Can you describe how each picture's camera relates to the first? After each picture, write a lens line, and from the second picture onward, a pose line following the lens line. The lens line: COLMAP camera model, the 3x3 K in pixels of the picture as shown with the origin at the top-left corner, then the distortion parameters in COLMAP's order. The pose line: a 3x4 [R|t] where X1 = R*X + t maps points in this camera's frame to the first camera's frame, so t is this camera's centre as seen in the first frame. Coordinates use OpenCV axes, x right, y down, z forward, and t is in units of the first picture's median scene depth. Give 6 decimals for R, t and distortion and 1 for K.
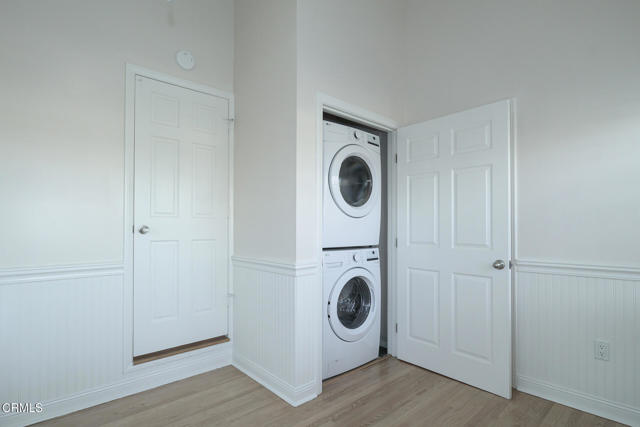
lens RADIAL K [[323.3, 0, 320.4], [0, 323.3, 219.6], [0, 0, 1]] dist [-0.003729, -0.000295]
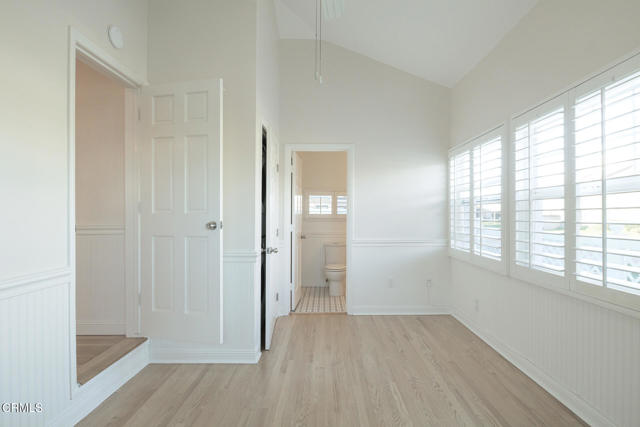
lens RADIAL K [[333.7, 0, 325.7], [0, 333.7, 211.9], [0, 0, 1]] dist [-0.003576, 0.000002]
pose [[0.668248, 0.008903, 0.743886, -0.761666], [-0.021564, 0.999740, 0.007406, -0.031671], [-0.743626, -0.020990, 0.668266, -0.064189]]
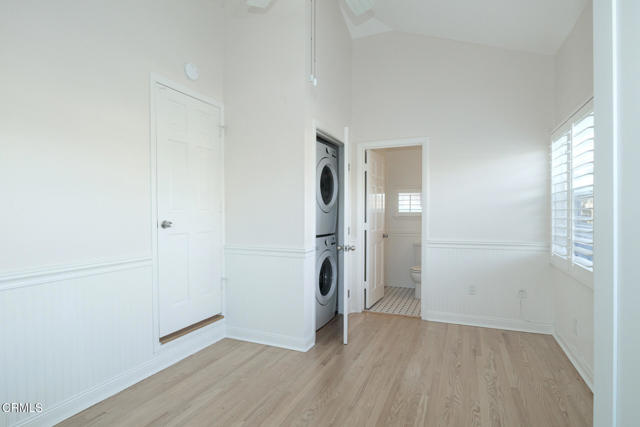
lens RADIAL K [[334.8, 0, 320.0], [0, 334.8, 213.5], [0, 0, 1]] dist [-0.001305, 0.000133]
pose [[0.913536, -0.002080, 0.406752, -0.517552], [-0.008482, 0.999672, 0.024162, -0.038971], [-0.406669, -0.025523, 0.913219, -0.268025]]
